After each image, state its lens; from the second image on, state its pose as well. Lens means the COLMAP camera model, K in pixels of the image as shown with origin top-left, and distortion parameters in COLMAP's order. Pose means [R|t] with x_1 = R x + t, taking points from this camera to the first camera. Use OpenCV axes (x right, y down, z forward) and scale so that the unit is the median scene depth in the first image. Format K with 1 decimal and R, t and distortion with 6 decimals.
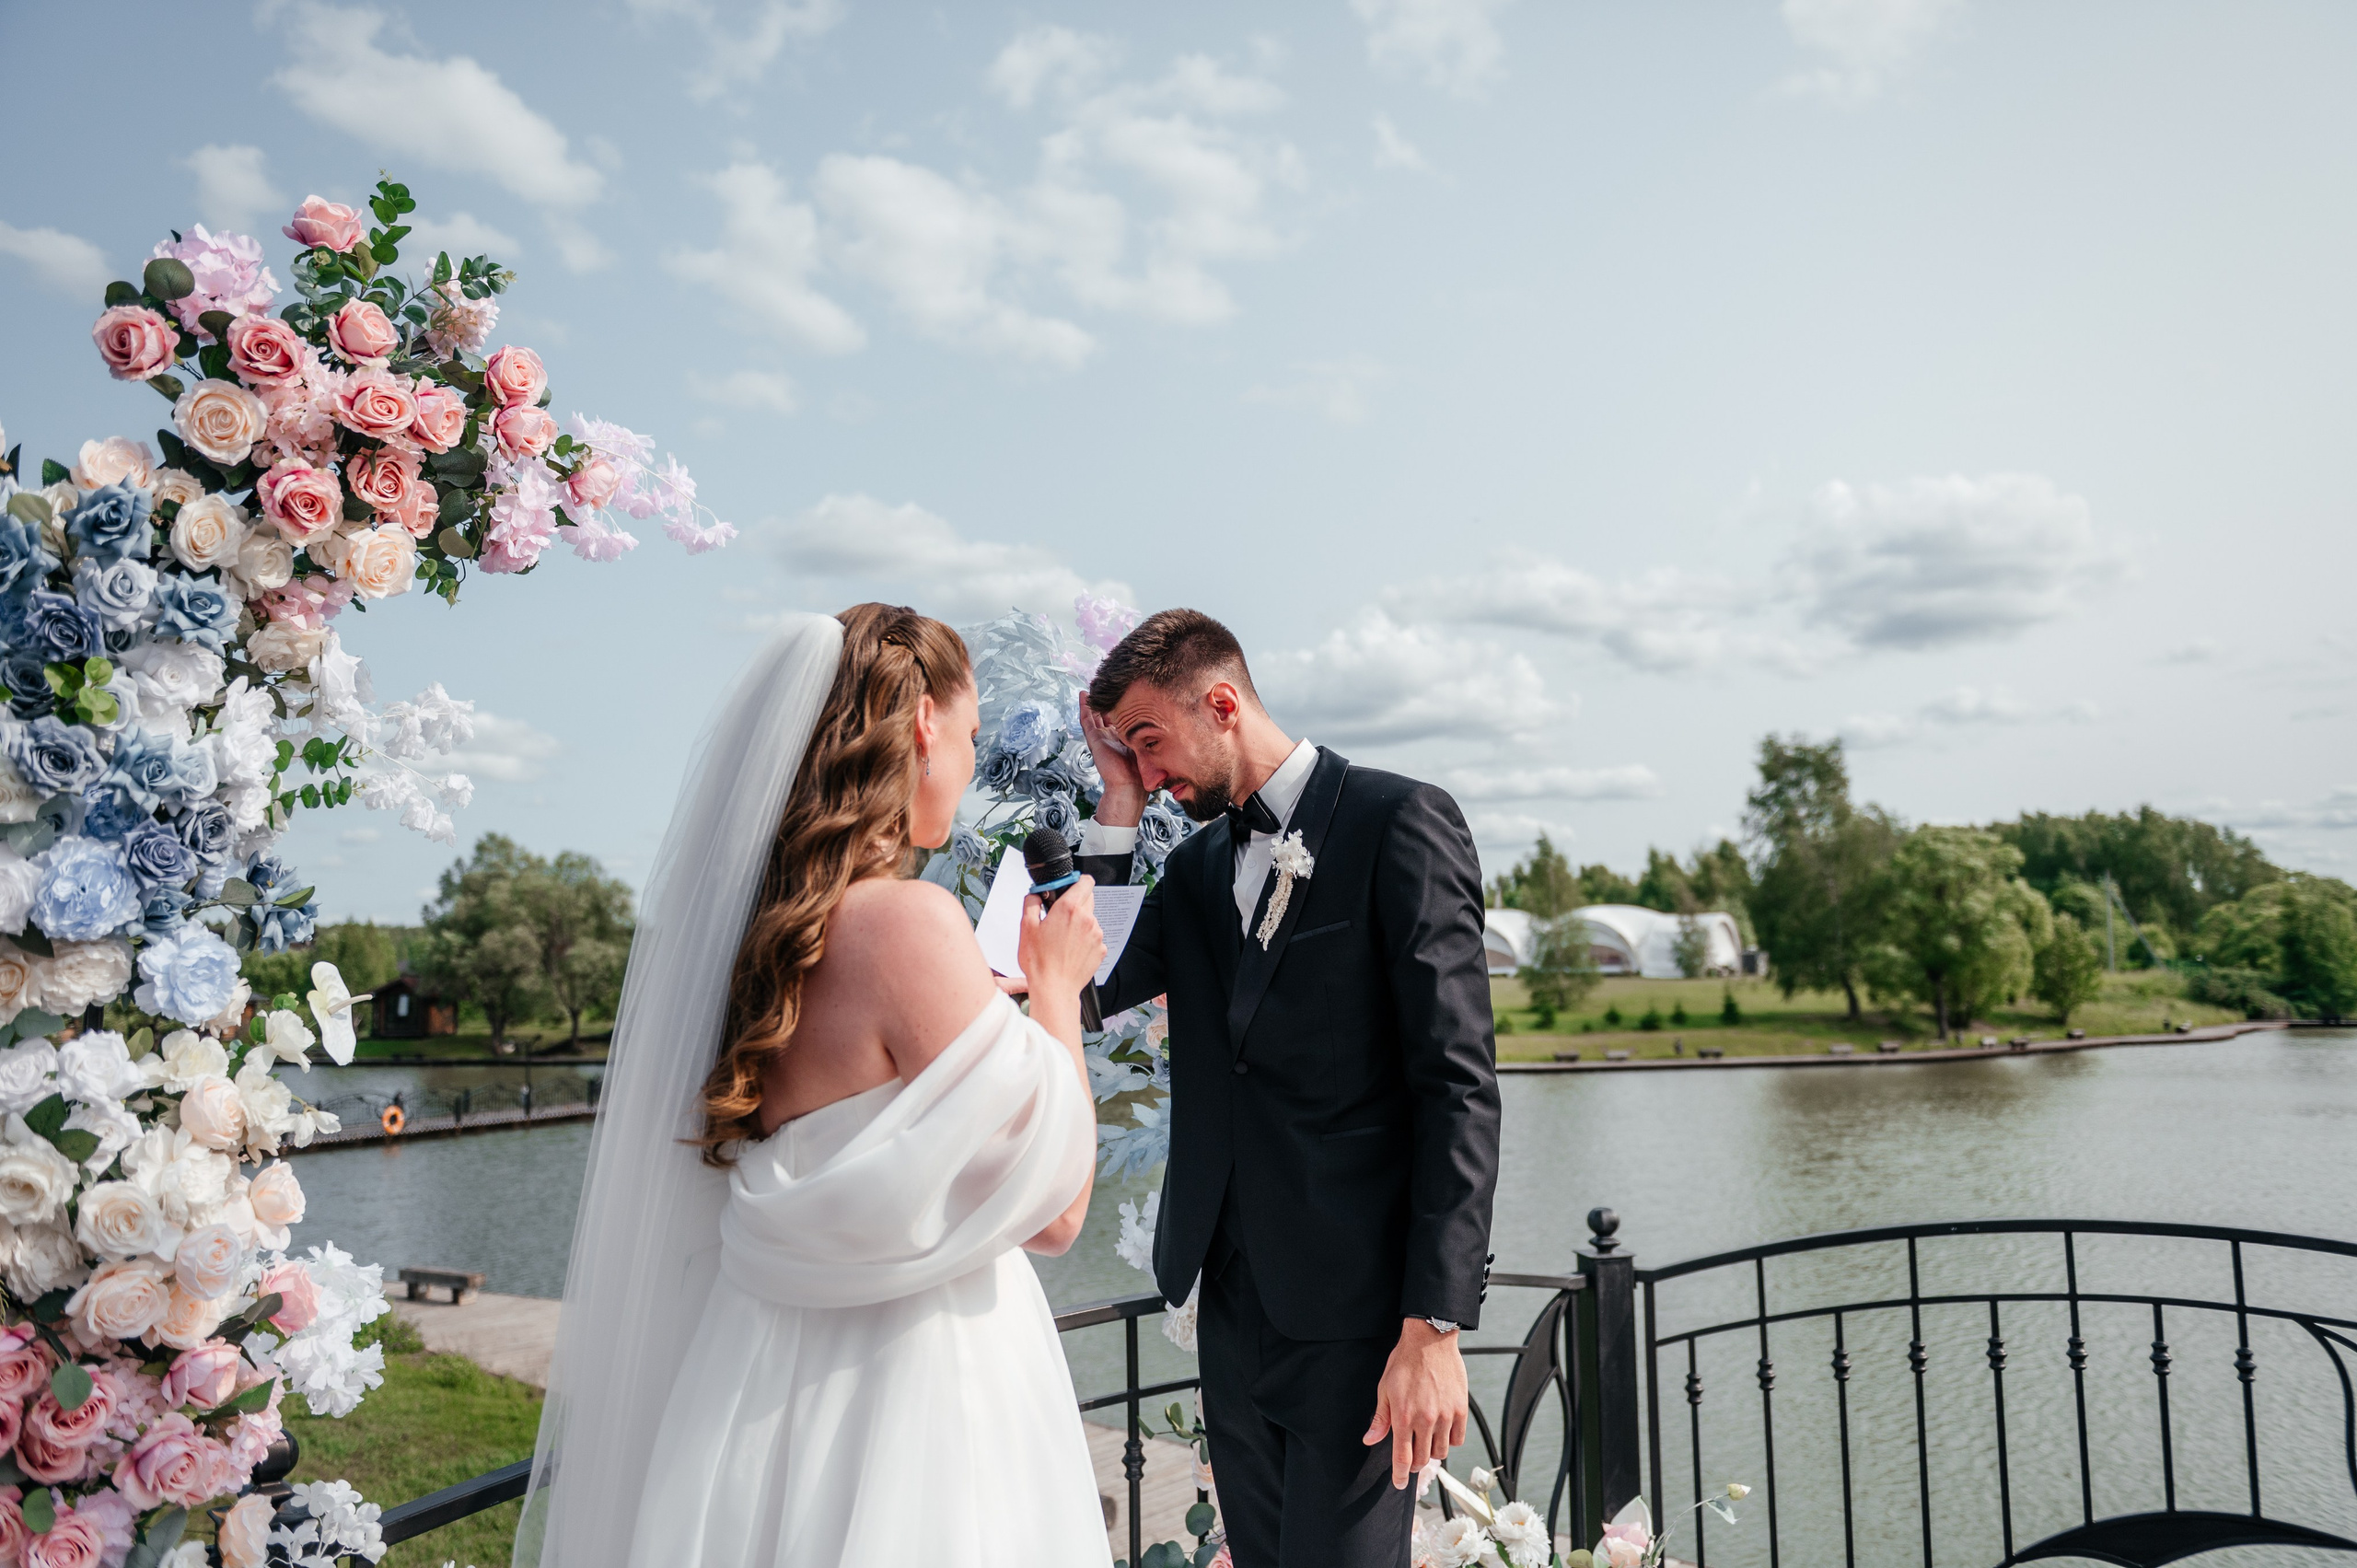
lens RADIAL K [[1821.8, 0, 1180.0], [0, 1821.8, 717.1], [0, 0, 1]] dist [-0.046356, 0.001857]
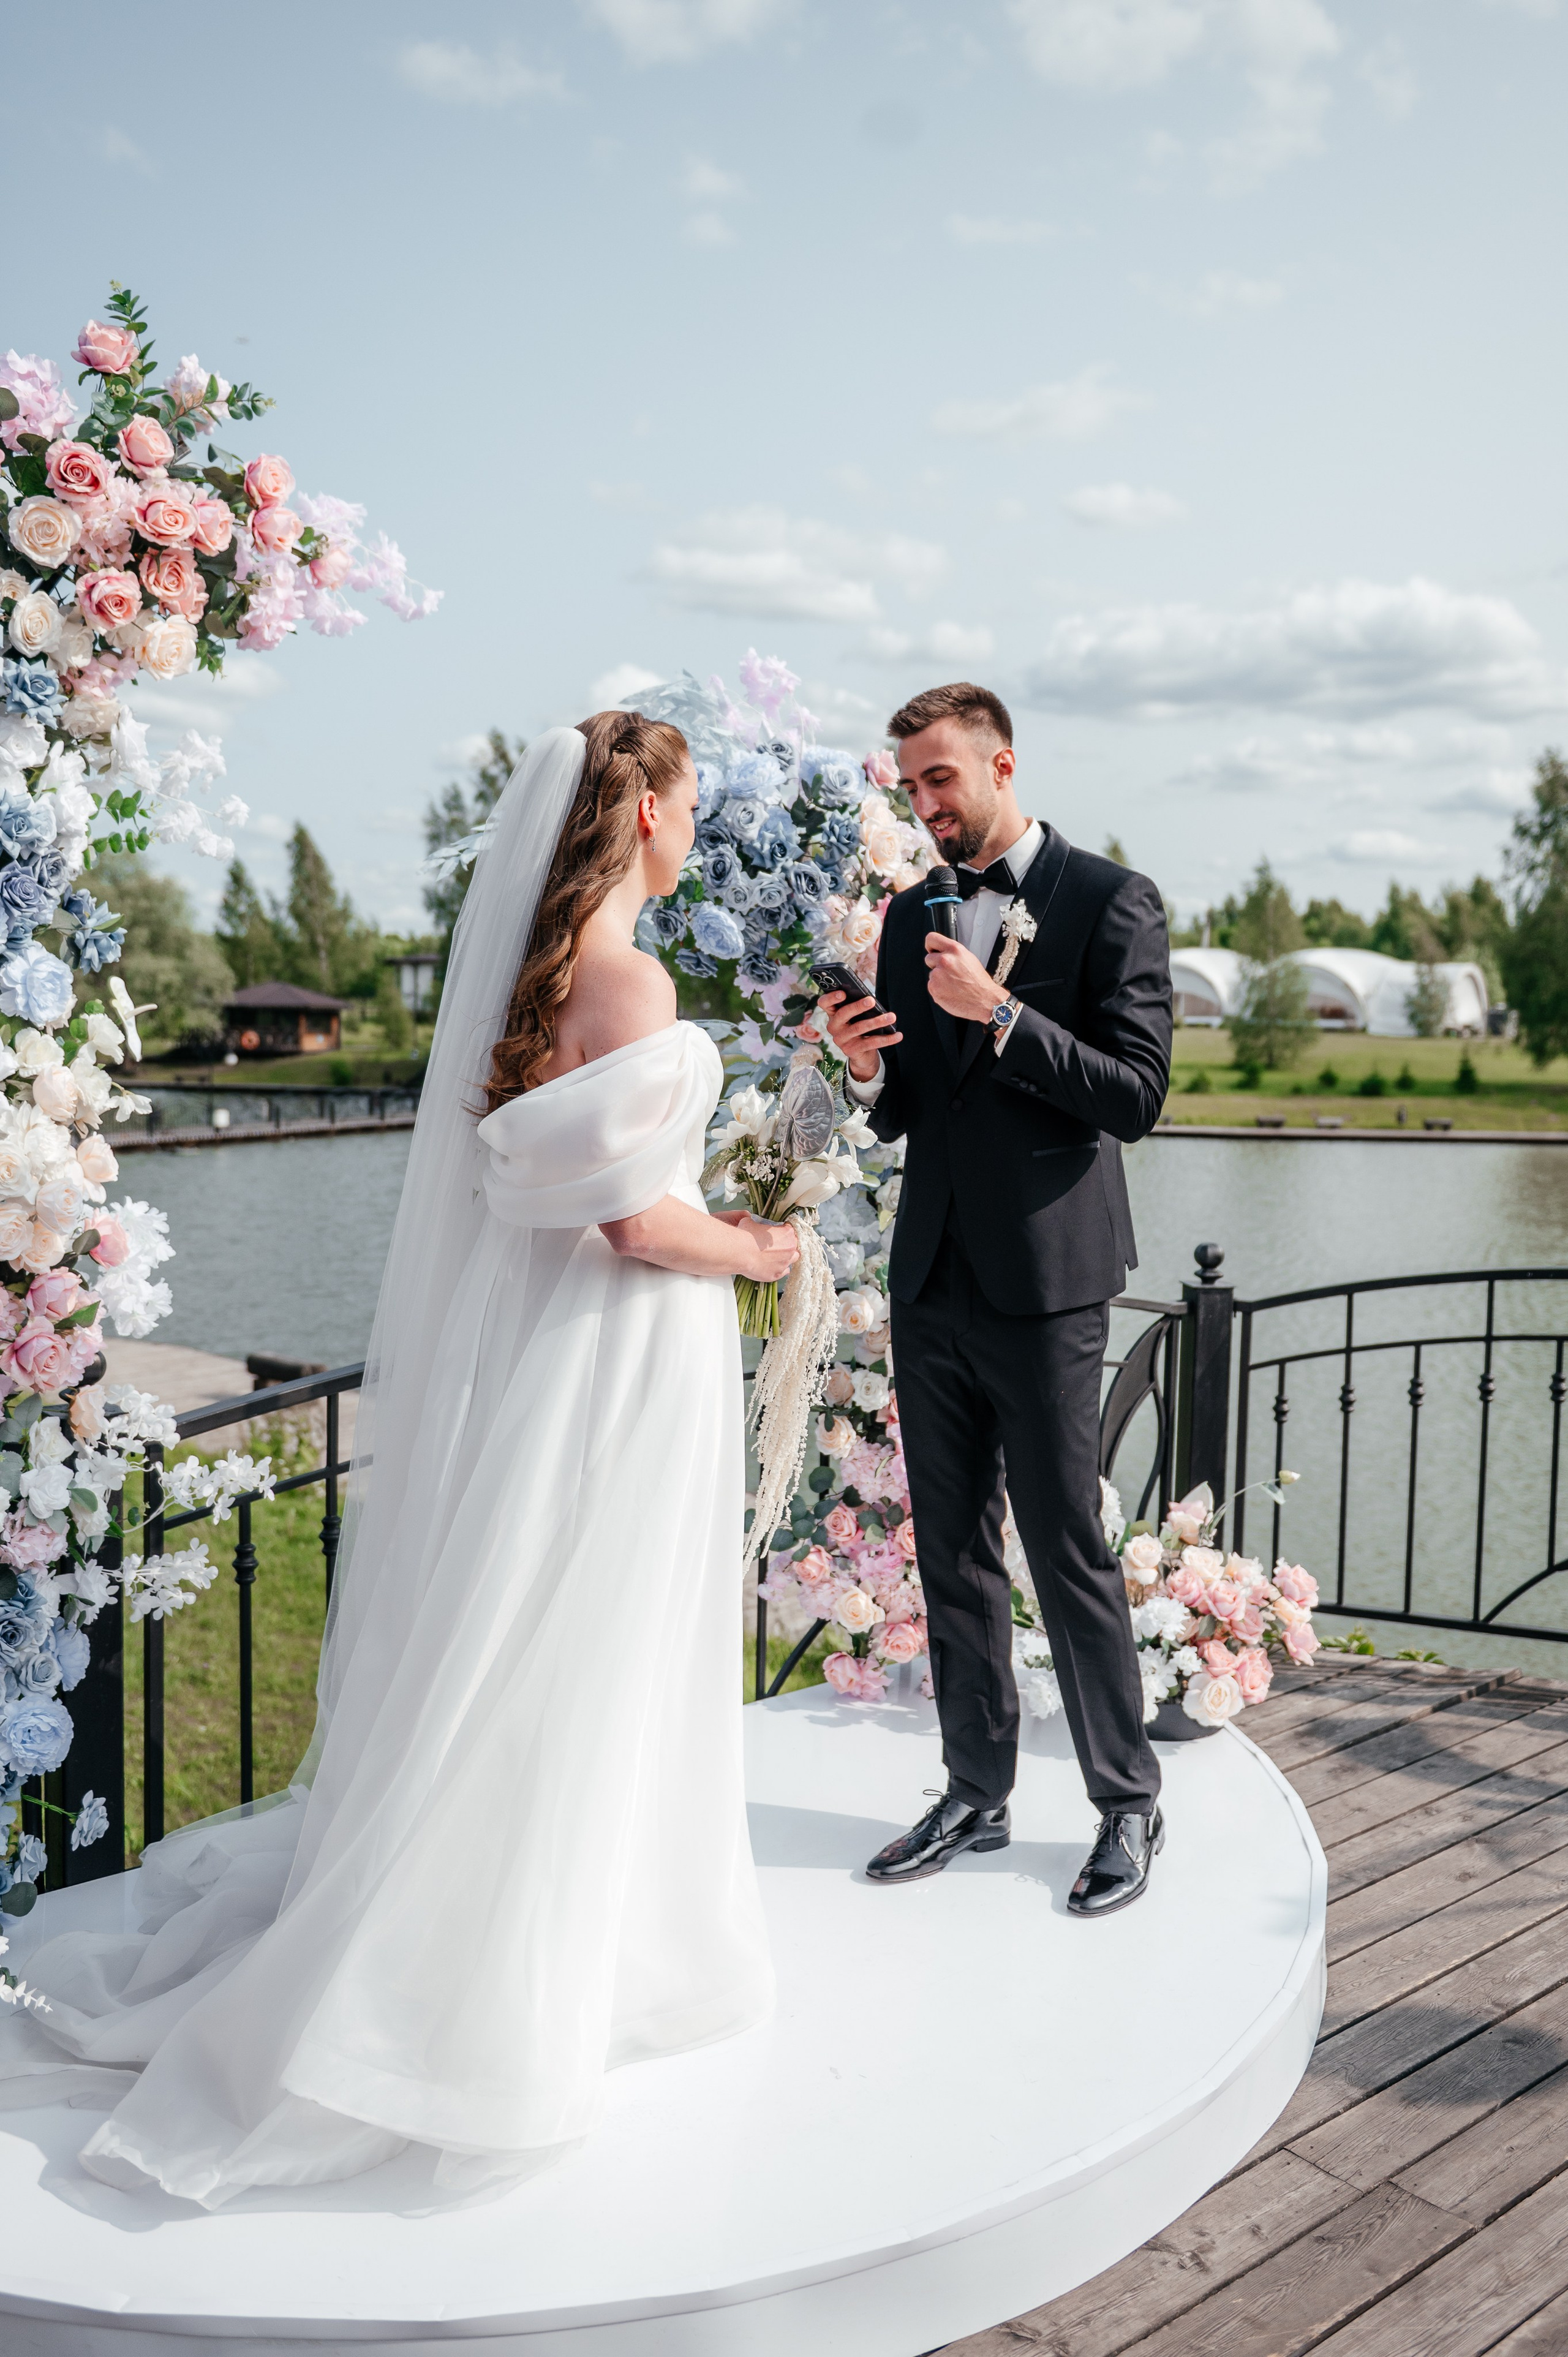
lens RADIAL K [[2264.6, 0, 784.0], [0, 2264.6, 1178.5], [0, 0, 1]] dist [-0.001356, -0.000889]
pose [[0.999091, 0.038975, -0.017264, 0.004010], [-0.034388, 0.976251, 0.213895, -0.044989], [0.025191, -0.213107, 0.976704, -0.313262]]
